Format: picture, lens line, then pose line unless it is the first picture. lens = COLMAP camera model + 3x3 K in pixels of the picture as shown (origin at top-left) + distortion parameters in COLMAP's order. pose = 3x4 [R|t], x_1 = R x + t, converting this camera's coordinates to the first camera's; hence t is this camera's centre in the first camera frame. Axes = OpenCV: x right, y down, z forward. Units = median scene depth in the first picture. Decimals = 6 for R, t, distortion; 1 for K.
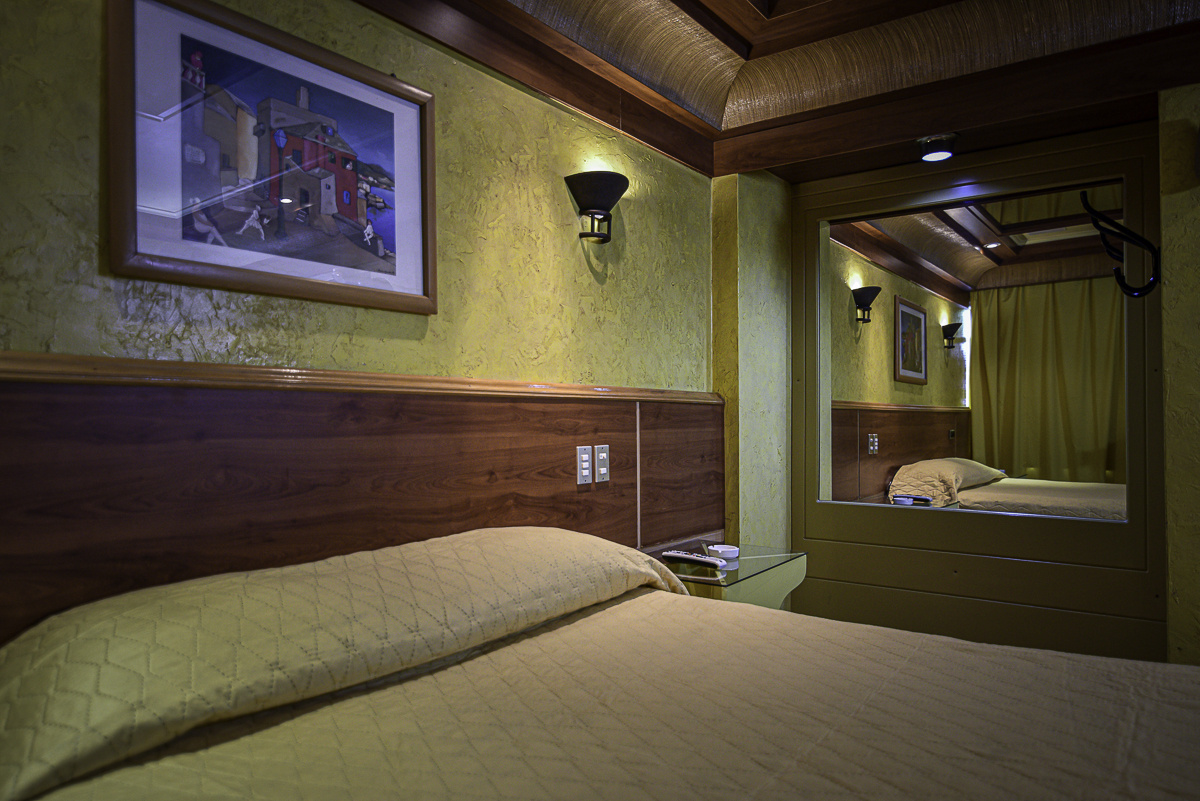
lens RADIAL K [[794.4, 0, 598.1], [0, 794.4, 406.2], [0, 0, 1]] dist [-0.004862, -0.001096]
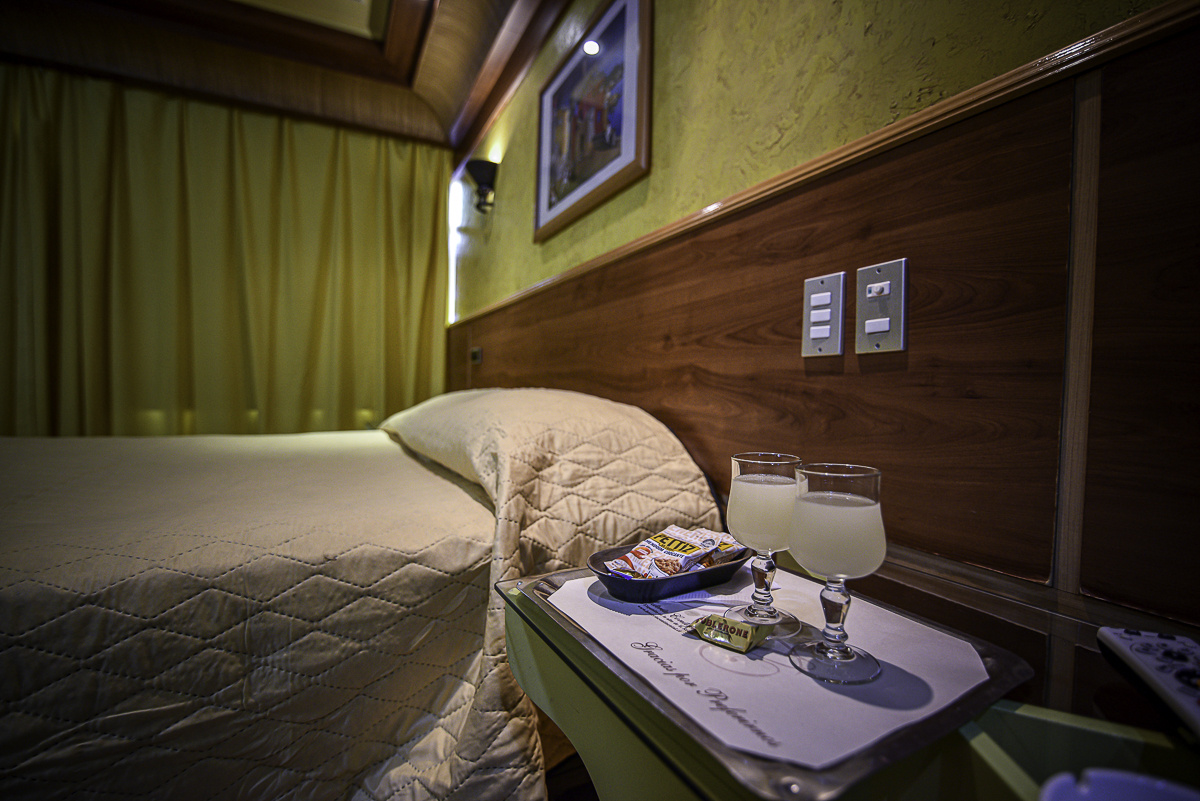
lens RADIAL K [[549.1, 0, 599.5], [0, 549.1, 403.2], [0, 0, 1]] dist [-0.024127, 0.002553]
pose [[-0.447771, 0.018421, -0.893959, 0.367539], [-0.004980, 0.999721, 0.023095, 0.132591], [0.894134, 0.014794, -0.447554, 1.149516]]
